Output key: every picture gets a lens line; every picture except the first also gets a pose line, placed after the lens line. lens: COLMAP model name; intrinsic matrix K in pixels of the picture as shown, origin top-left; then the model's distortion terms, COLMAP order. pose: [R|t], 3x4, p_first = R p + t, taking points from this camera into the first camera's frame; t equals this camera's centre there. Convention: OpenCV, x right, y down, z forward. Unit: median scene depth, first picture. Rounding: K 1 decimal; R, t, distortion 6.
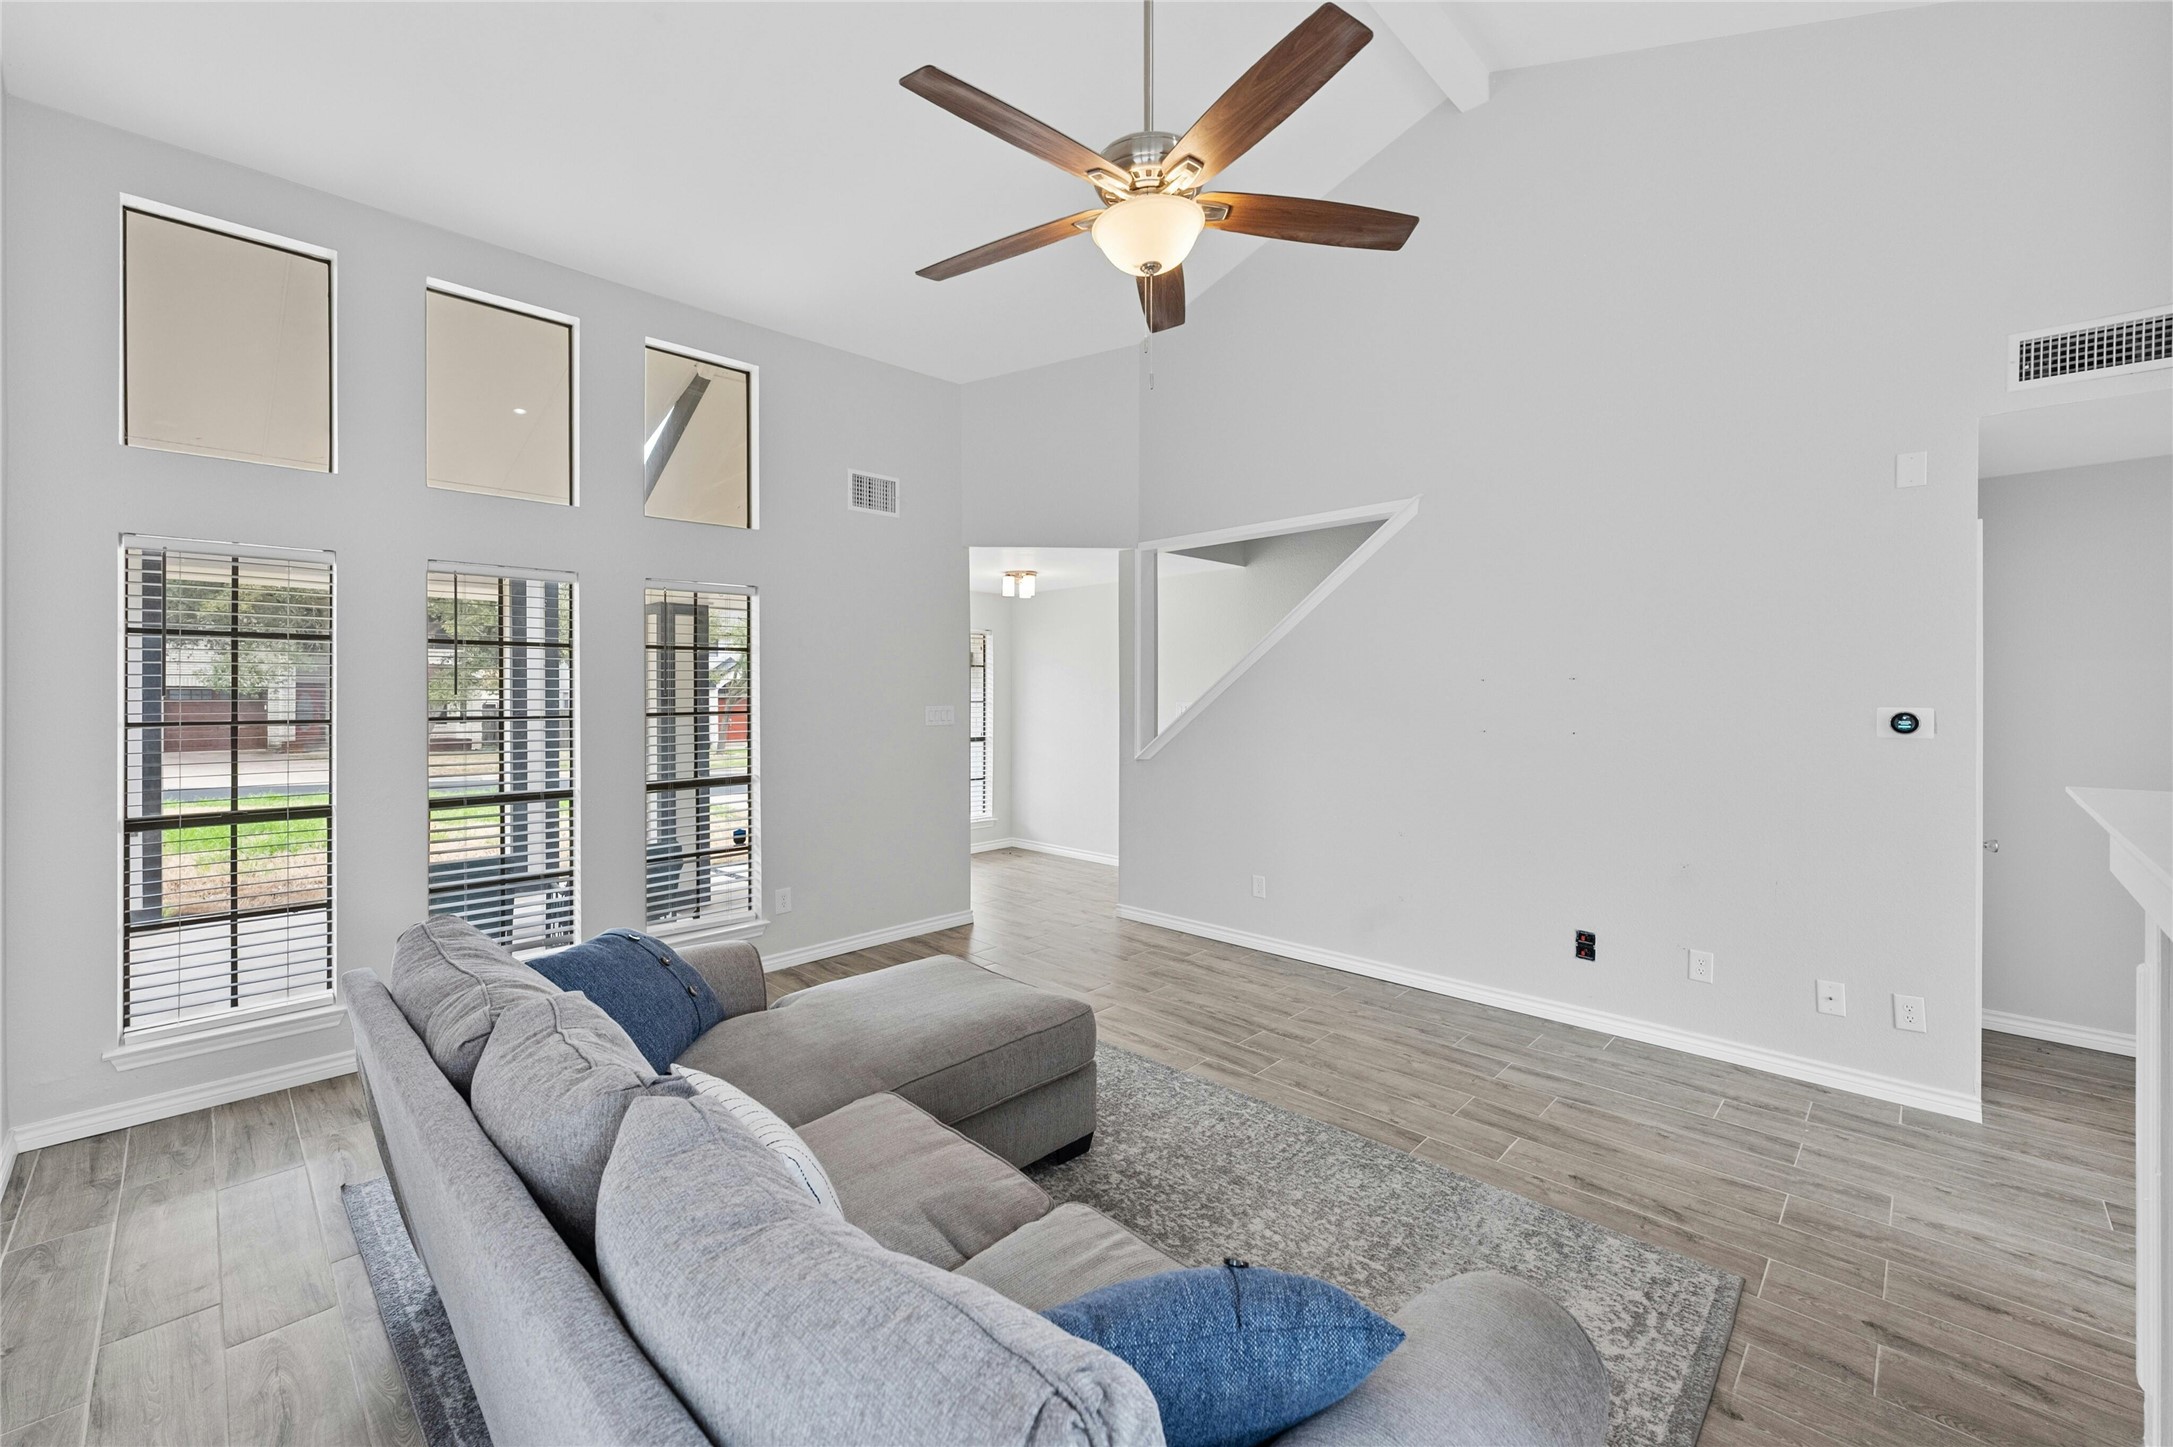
lens RADIAL K [[887.5, 0, 1081.8], [0, 887.5, 704.2], [0, 0, 1]] dist [-0.000357, 0.000004]
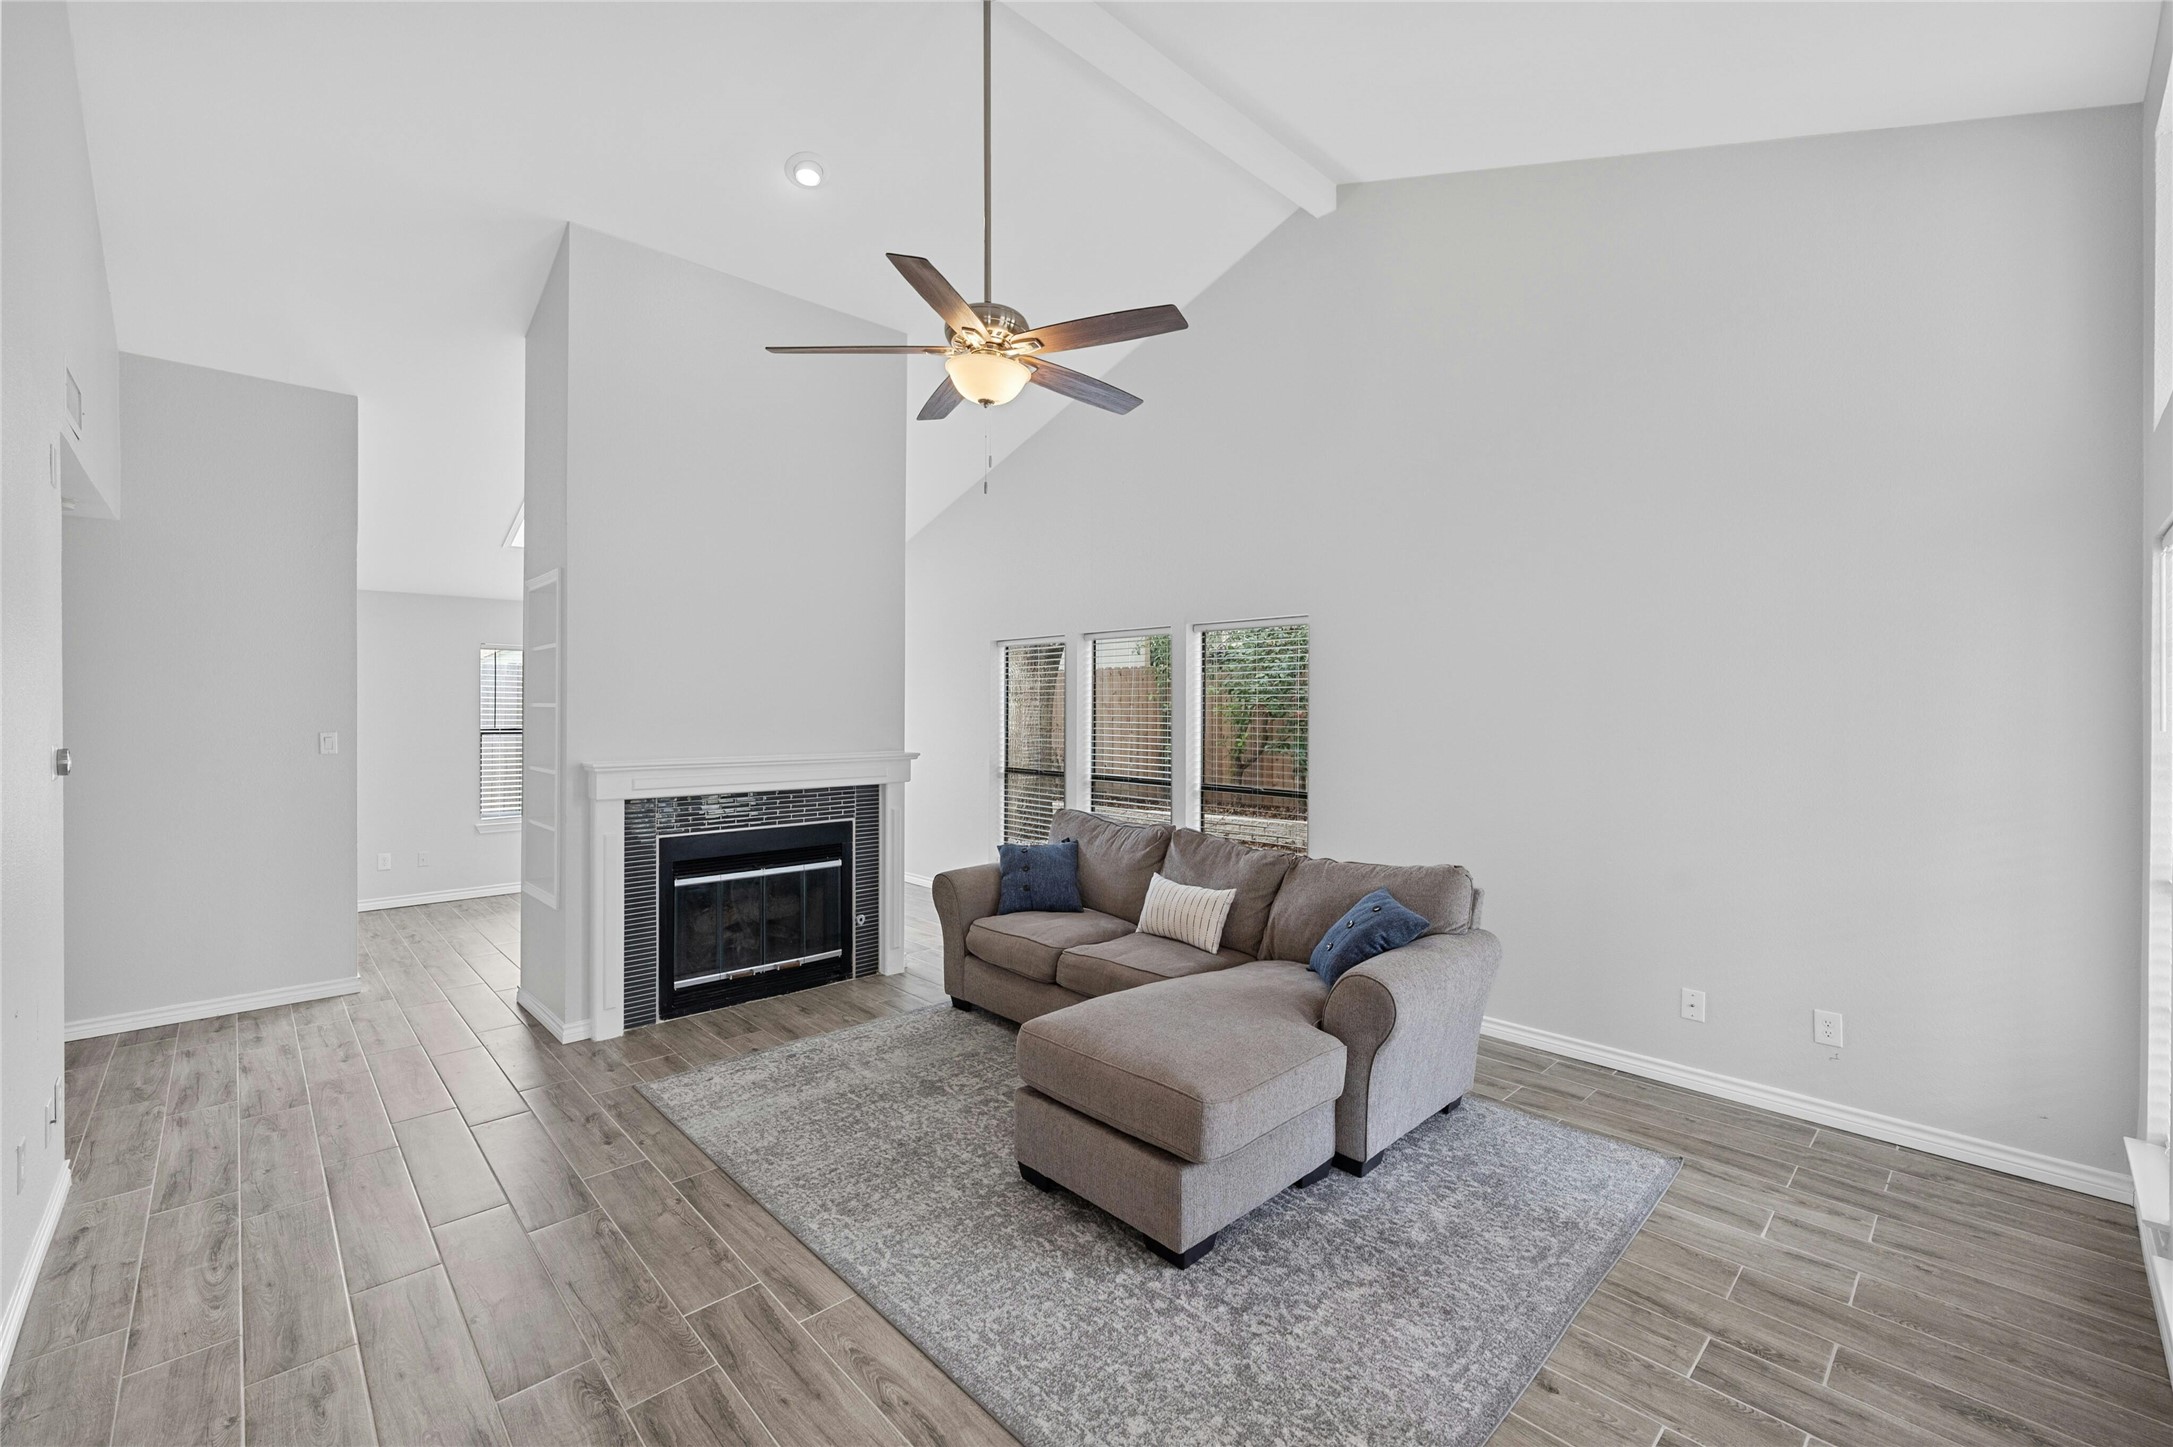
lens RADIAL K [[887.5, 0, 1081.8], [0, 887.5, 704.2], [0, 0, 1]] dist [-0.000357, 0.000004]
pose [[-0.999562, -0.000835, 0.029588, -0.089420], [-0.000706, 0.999990, 0.004363, -0.042232], [-0.029592, 0.004340, -0.999553, 2.002228]]
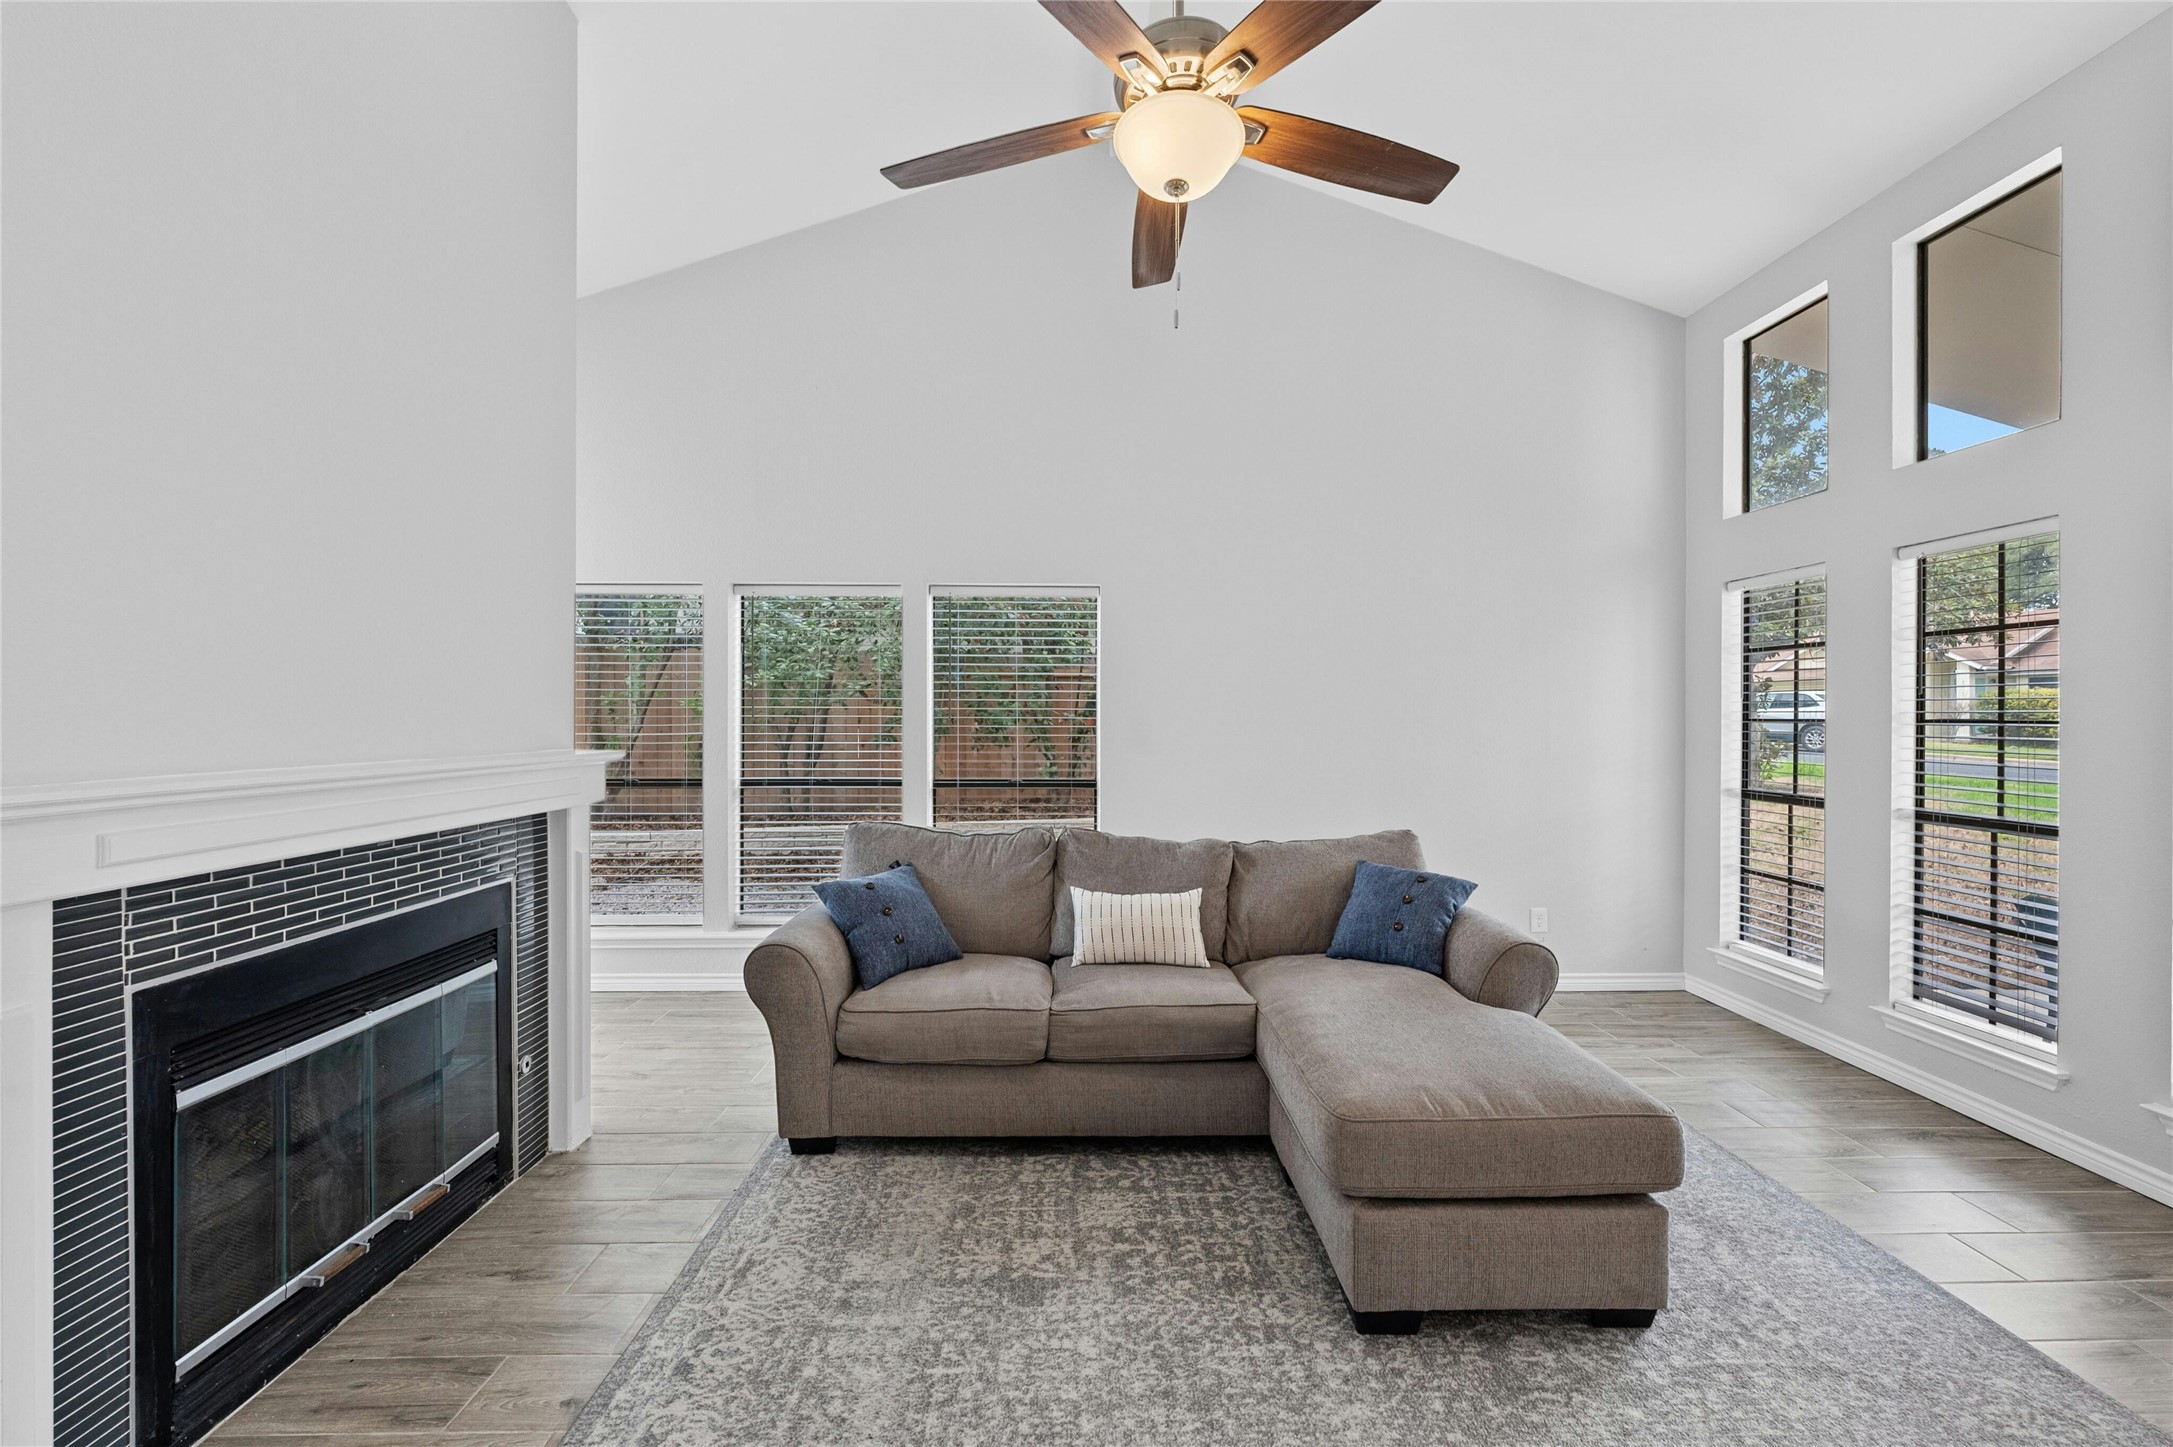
lens RADIAL K [[858.7, 0, 1087.0], [0, 858.7, 710.6], [0, 0, 1]] dist [-0.001536, 0.000020]
pose [[-0.701774, -0.002631, -0.712394, 0.639765], [-0.006576, 0.999975, 0.002785, 0.010664], [0.712369, 0.006639, -0.701774, 1.314442]]
